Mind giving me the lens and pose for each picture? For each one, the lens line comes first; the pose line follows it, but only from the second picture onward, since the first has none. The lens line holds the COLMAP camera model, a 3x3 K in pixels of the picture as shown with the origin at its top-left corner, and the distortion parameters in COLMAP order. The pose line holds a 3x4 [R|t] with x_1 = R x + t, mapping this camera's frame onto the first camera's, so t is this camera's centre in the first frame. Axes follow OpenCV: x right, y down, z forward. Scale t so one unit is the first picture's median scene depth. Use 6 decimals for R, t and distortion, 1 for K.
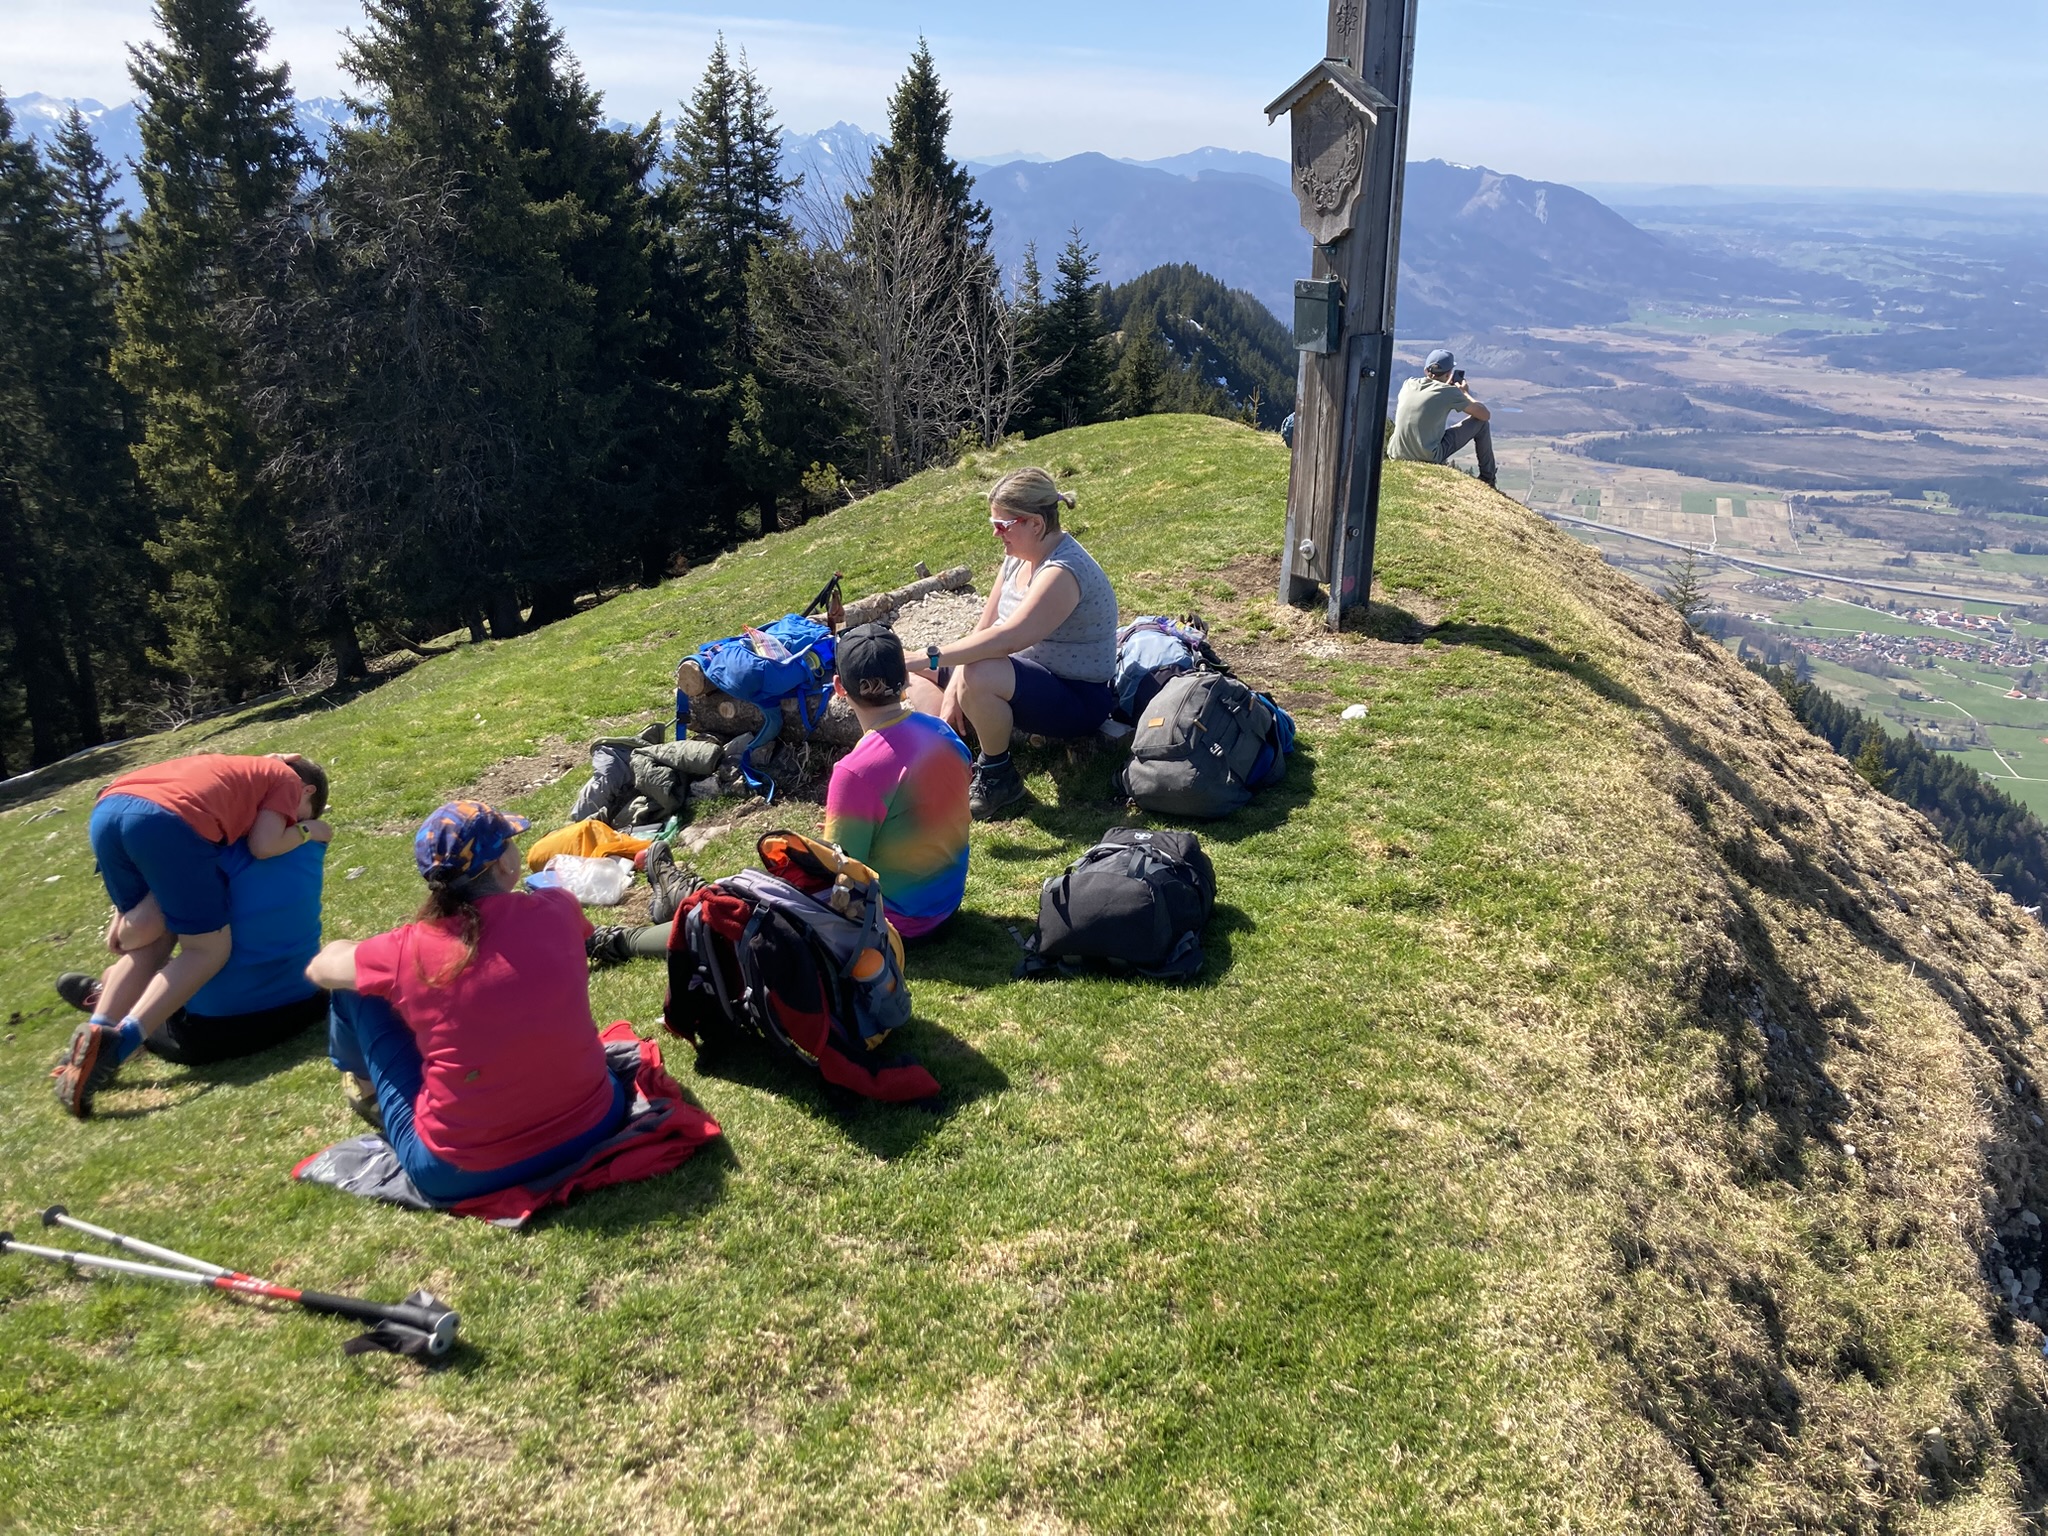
lens RADIAL K [[1711.4, 0, 1024.0], [0, 1711.4, 768.0], [0, 0, 1]] dist [0.018610, -0.007053]
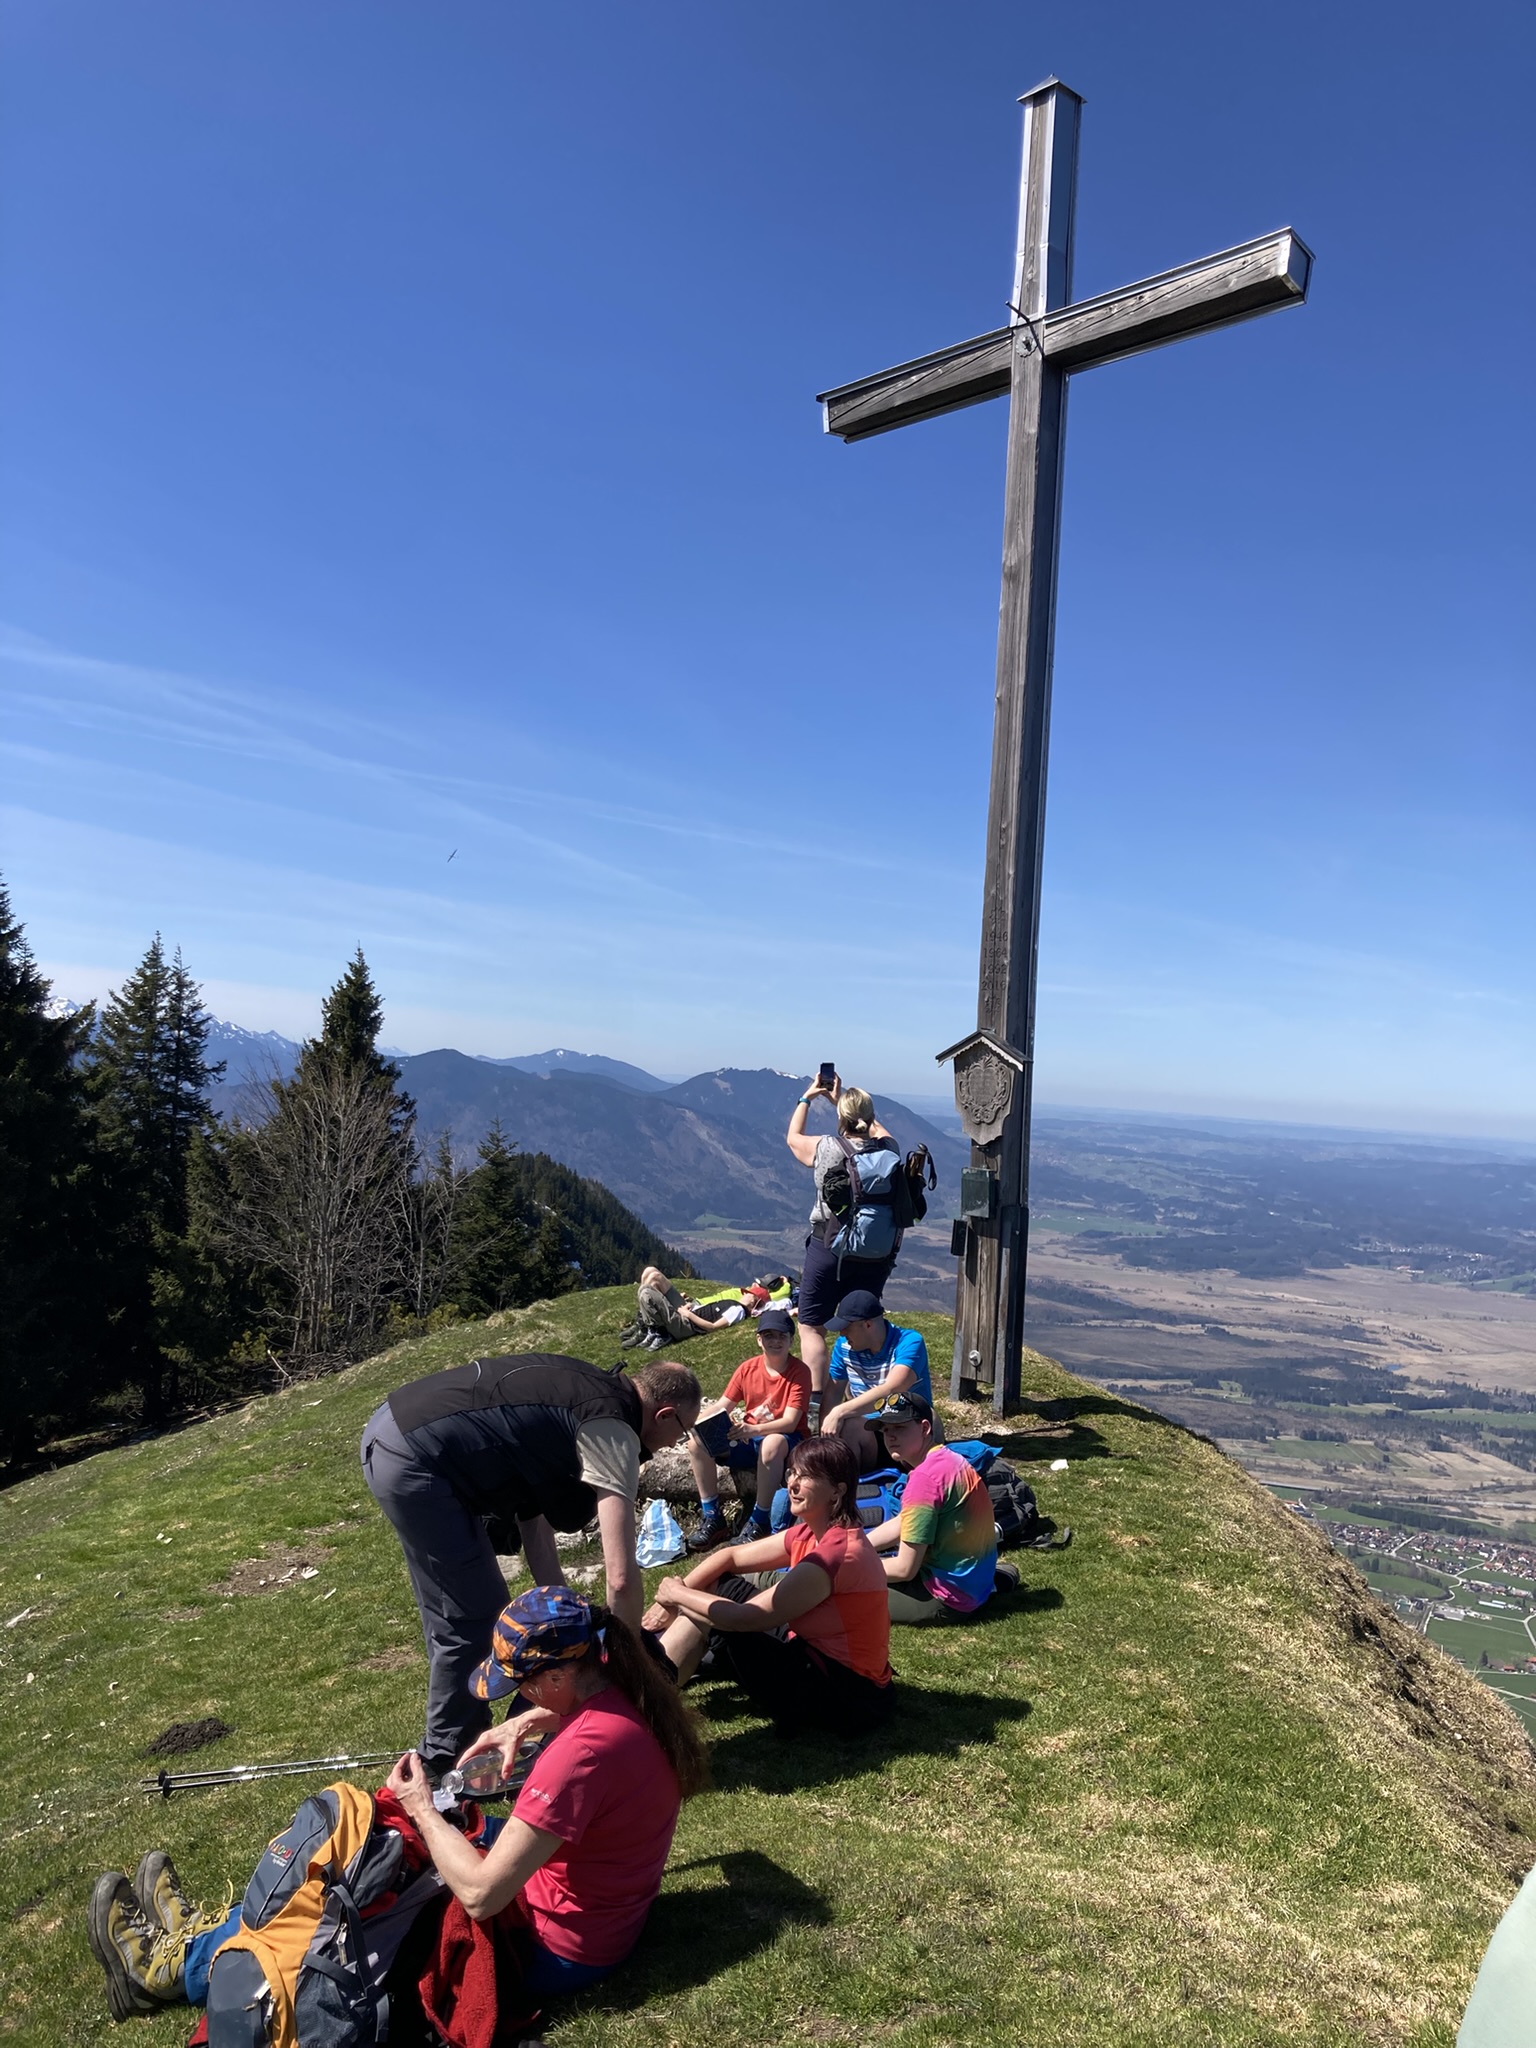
lens RADIAL K [[1706.1, 0, 760.6], [0, 1706.1, 1005.1], [0, 0, 1]] dist [0.162367, -0.528341]
pose [[0.975095, 0.050079, 0.216061, -0.042675], [0.032139, 0.931988, -0.361063, 0.013569], [-0.219448, 0.359014, 0.907167, -0.042257]]
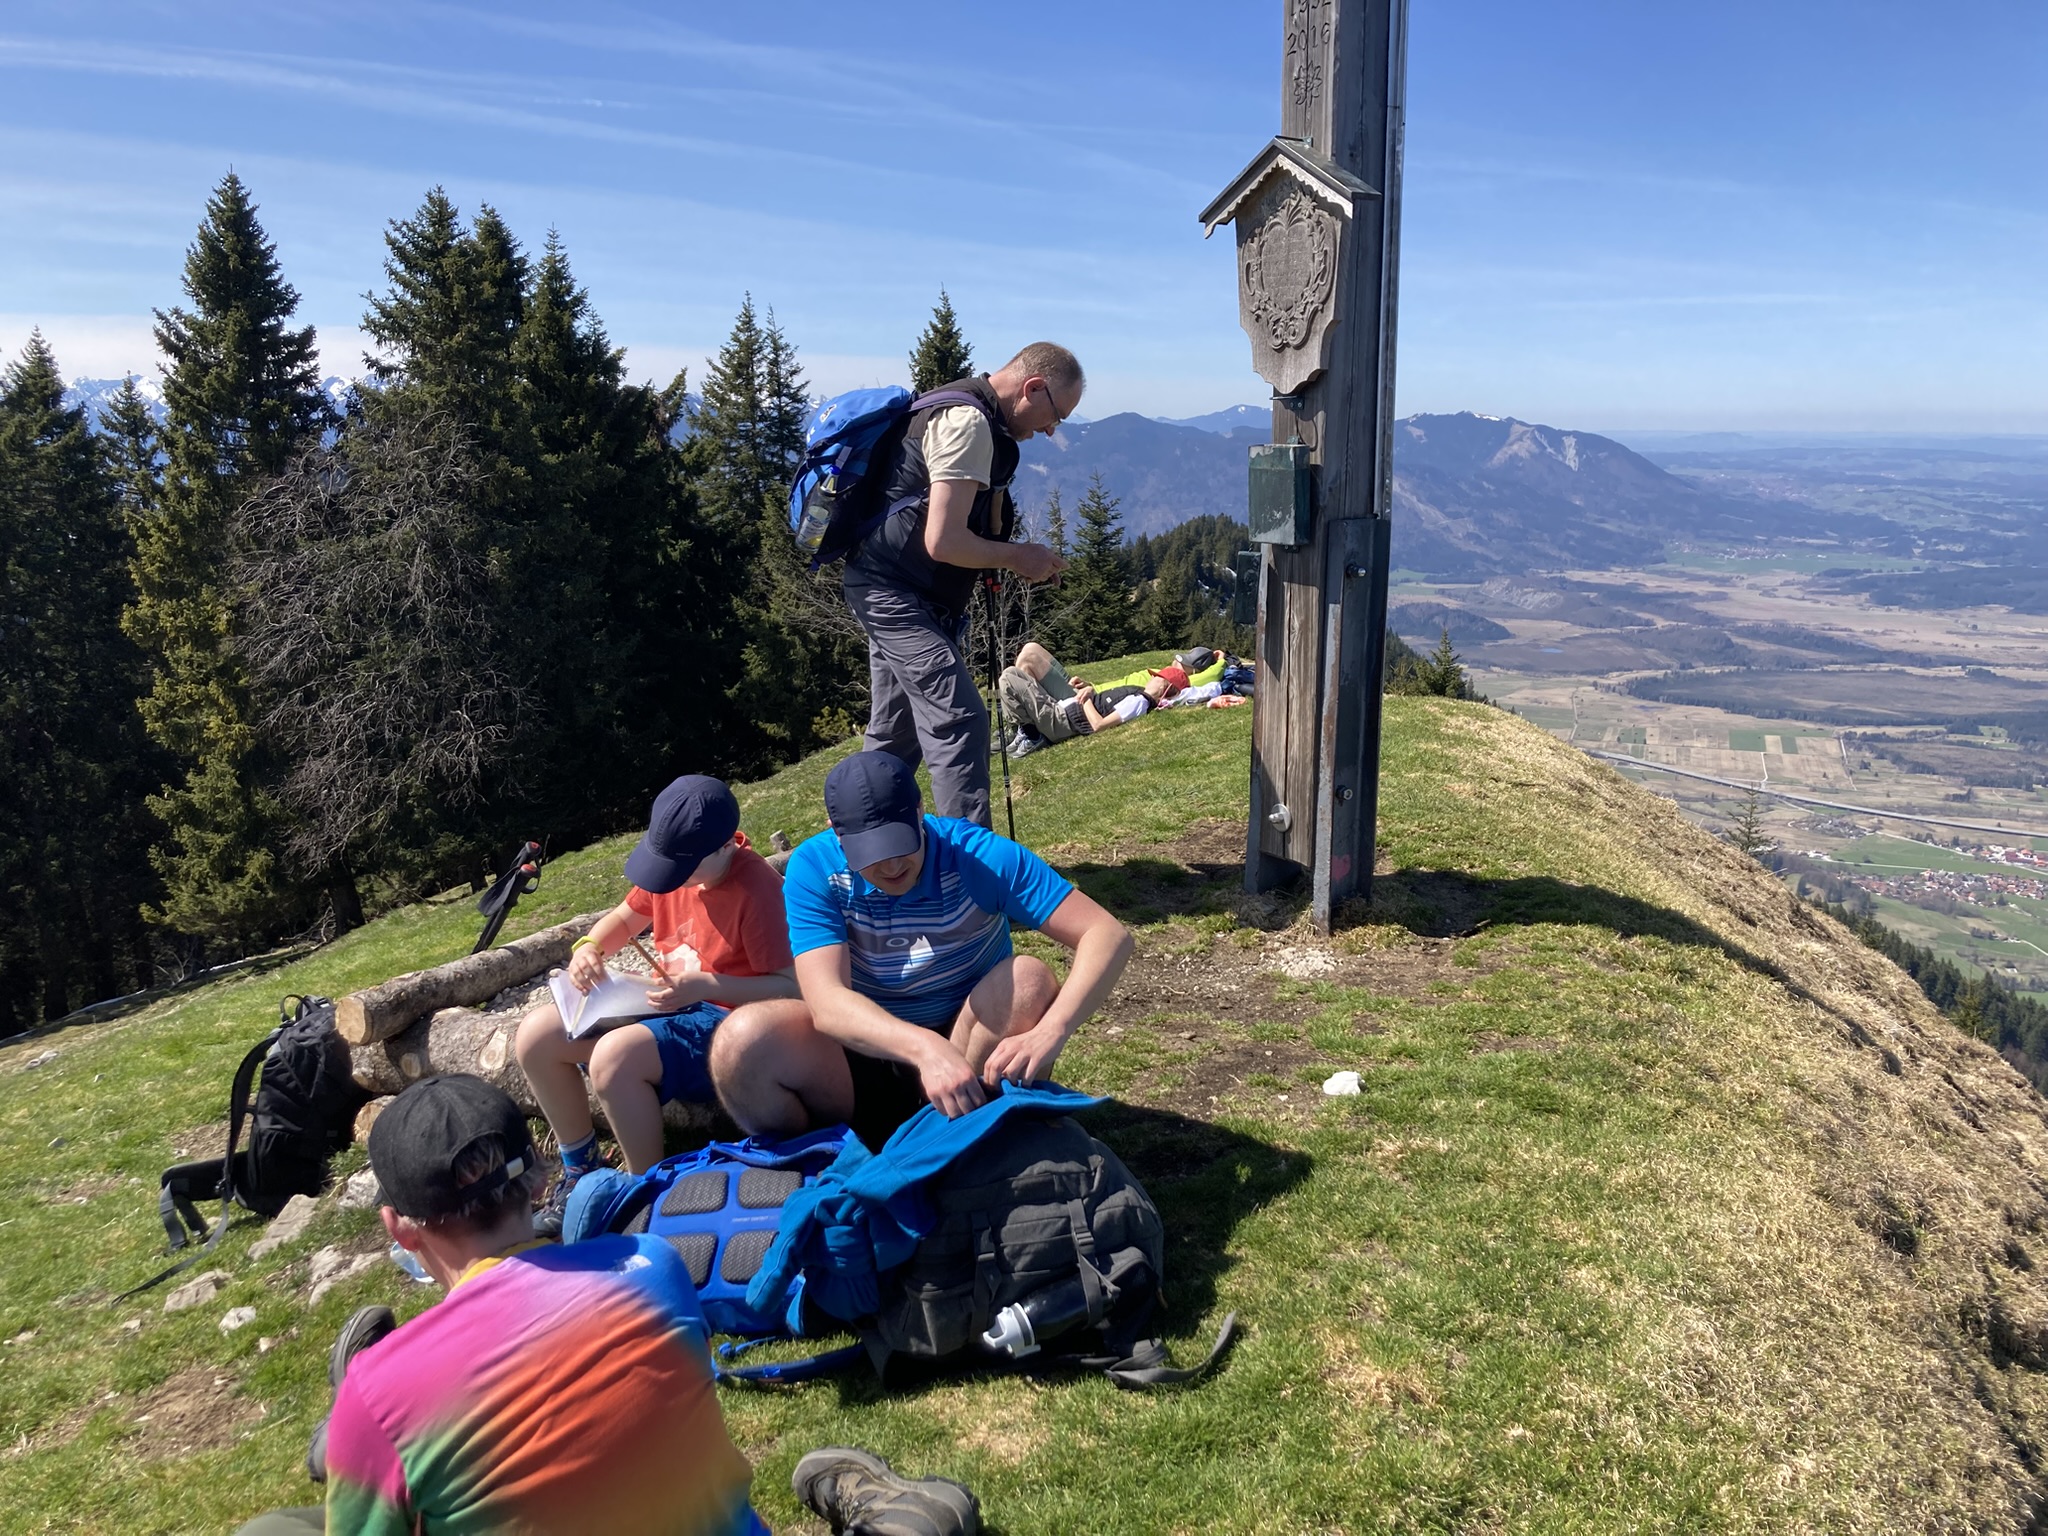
lens RADIAL K [[1705.8, 0, 990.4], [0, 1705.8, 783.8], [0, 0, 1]] dist [0.025898, -0.021736]
pose [[0.998933, -0.008352, -0.045422, 0.010794], [0.002322, 0.991351, -0.131218, -0.006998], [0.046125, 0.130973, 0.990312, 0.041033]]
